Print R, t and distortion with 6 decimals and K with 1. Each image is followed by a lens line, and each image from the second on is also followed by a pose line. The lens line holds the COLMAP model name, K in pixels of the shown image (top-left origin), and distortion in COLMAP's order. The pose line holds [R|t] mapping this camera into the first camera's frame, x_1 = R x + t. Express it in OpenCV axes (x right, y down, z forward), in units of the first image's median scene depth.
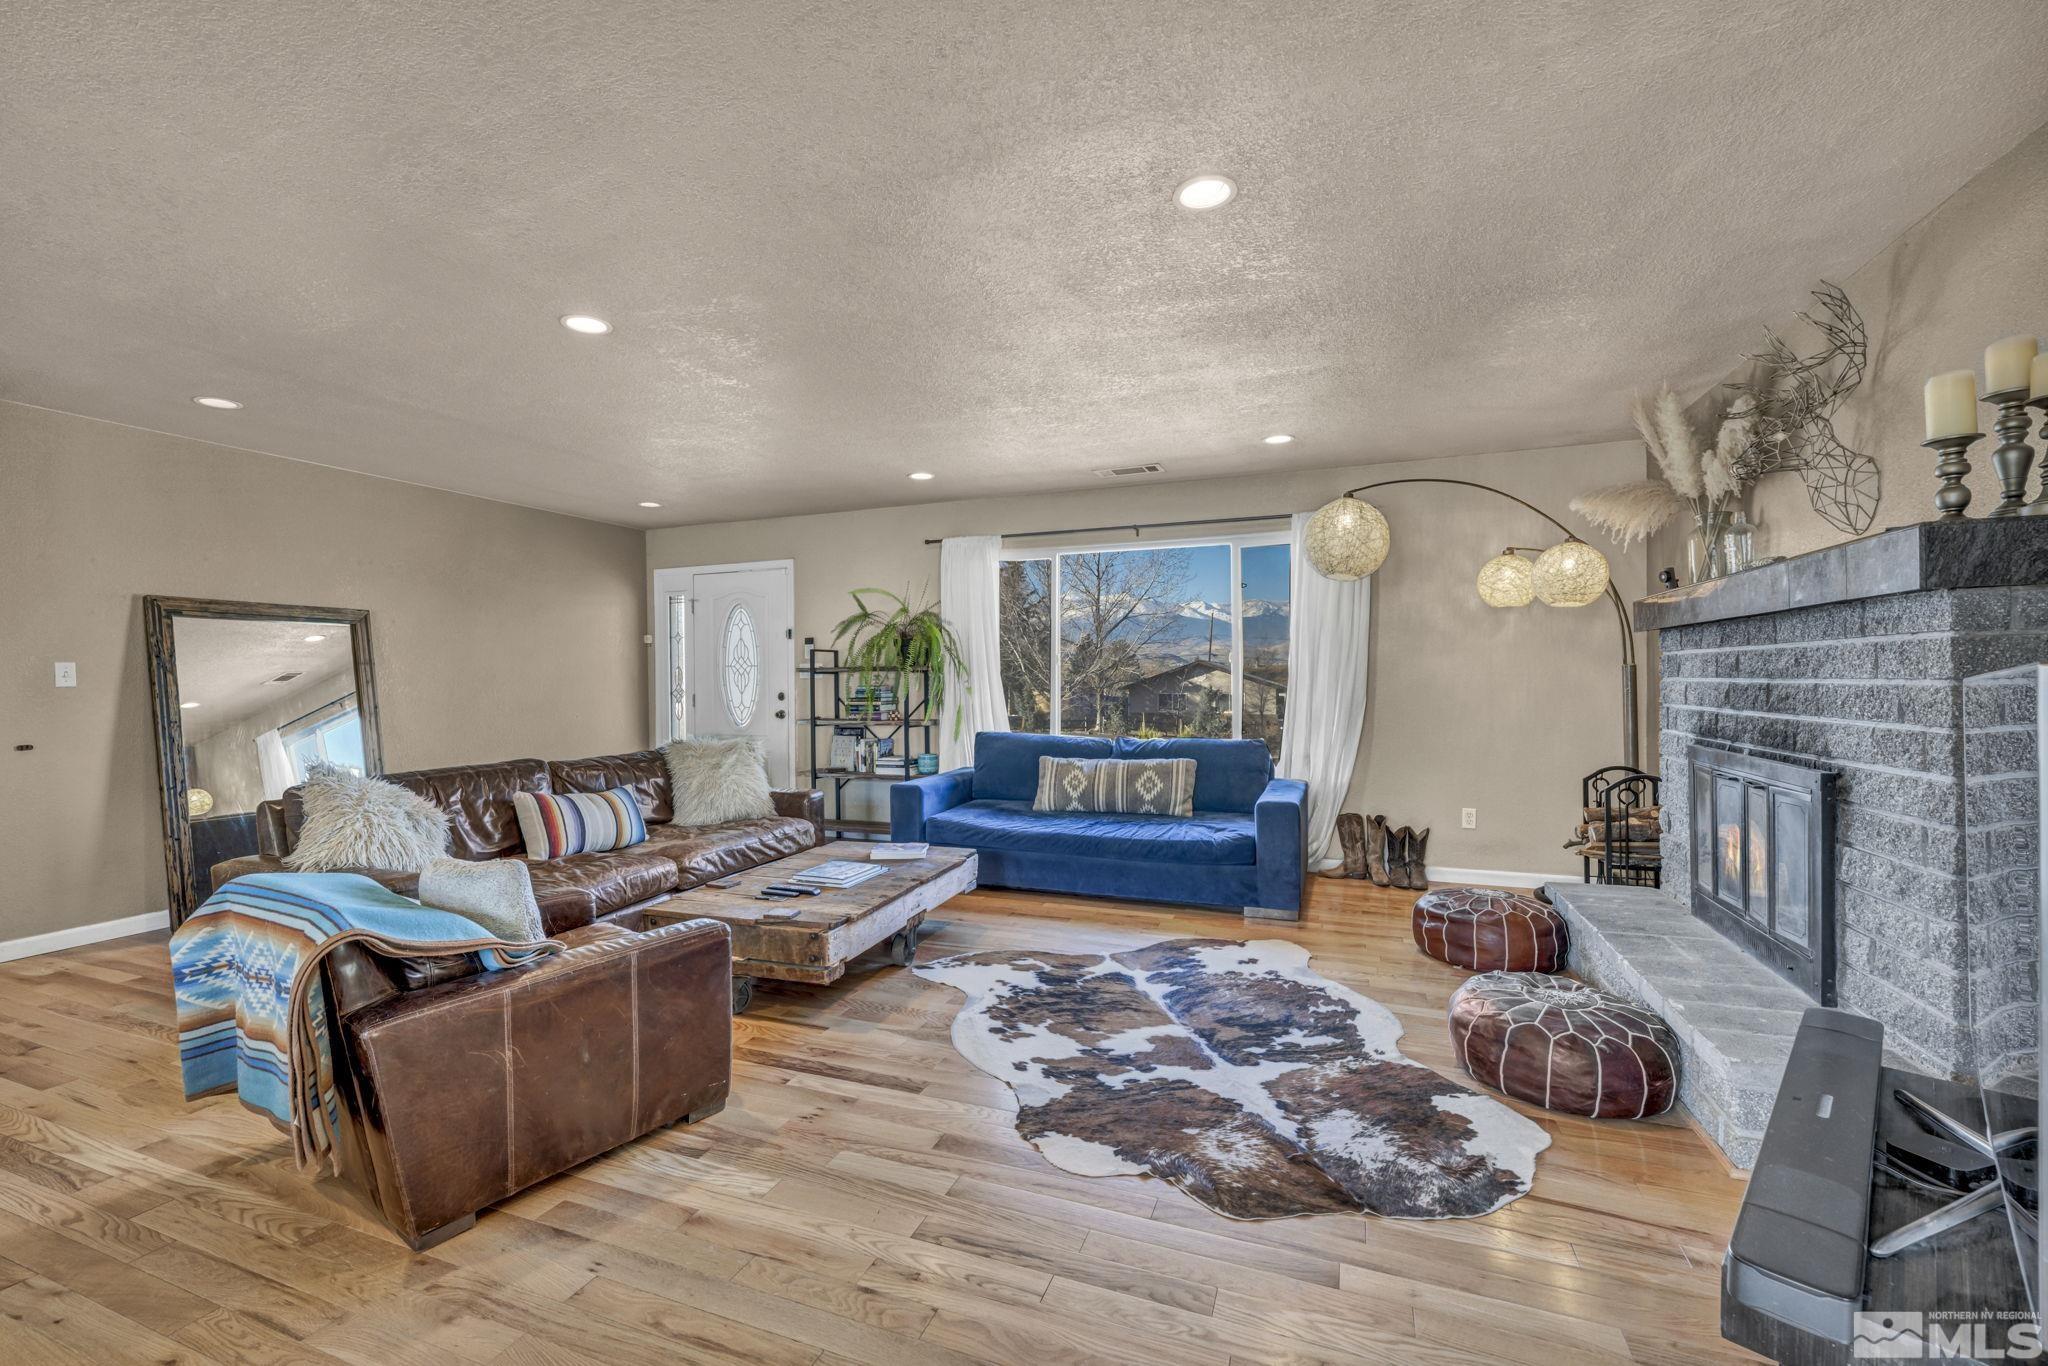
lens RADIAL K [[860.1, 0, 995.6], [0, 860.1, 682.3], [0, 0, 1]] dist [-0.002117, -0.000291]
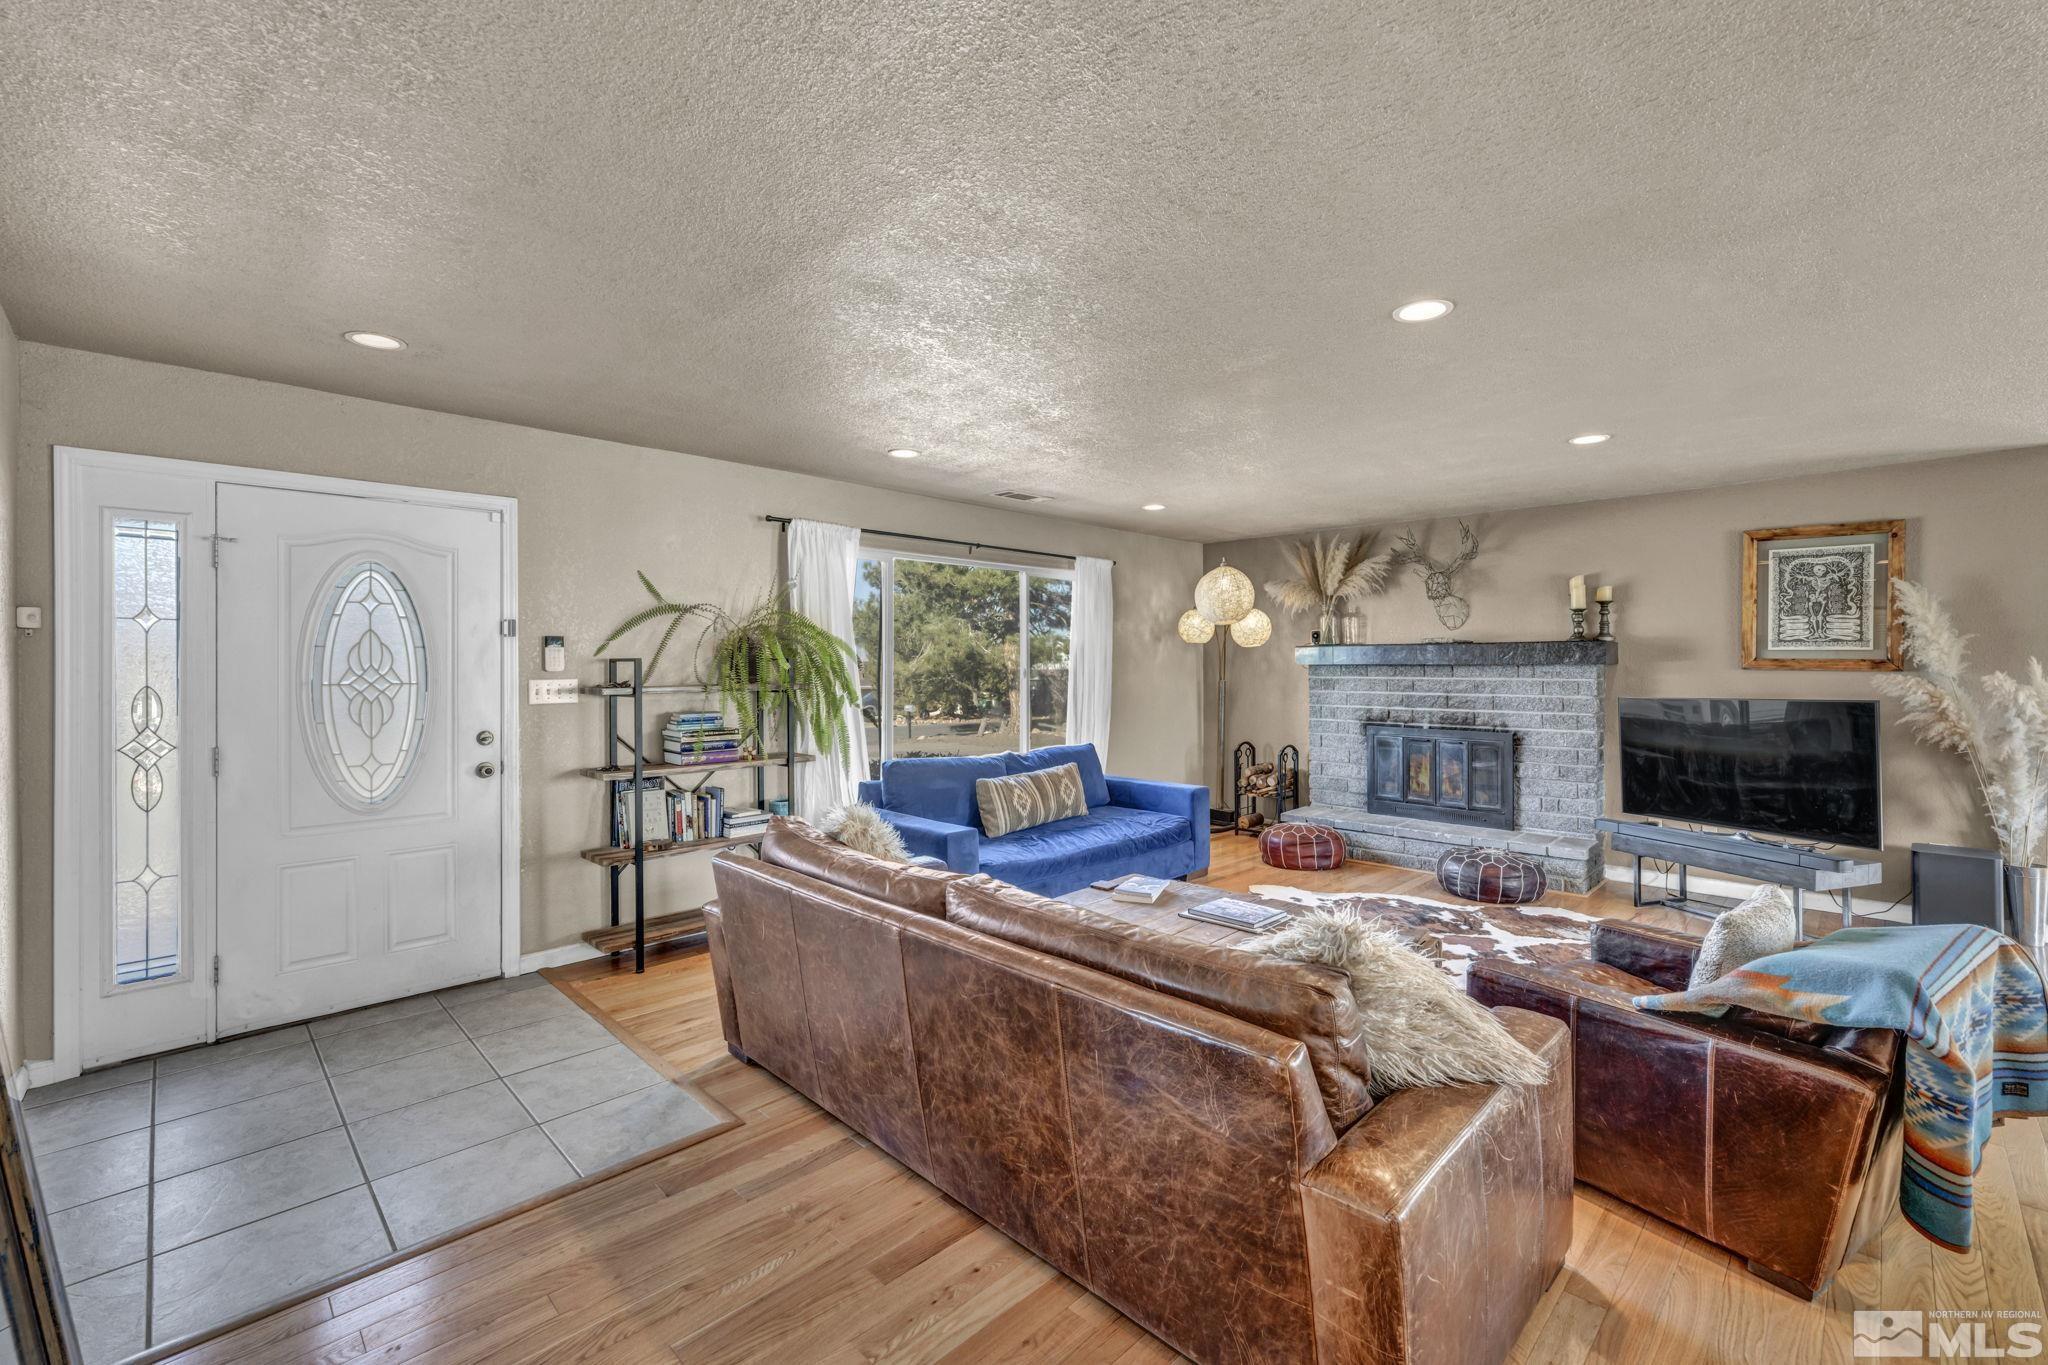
lens RADIAL K [[868.6, 0, 1023.8], [0, 868.6, 663.5], [0, 0, 1]] dist [0.001230, -0.000028]
pose [[0.393715, 0.007197, 0.919204, -1.059293], [0.003967, 0.999947, -0.009529, -0.042771], [-0.919224, 0.007398, 0.393666, 0.760722]]
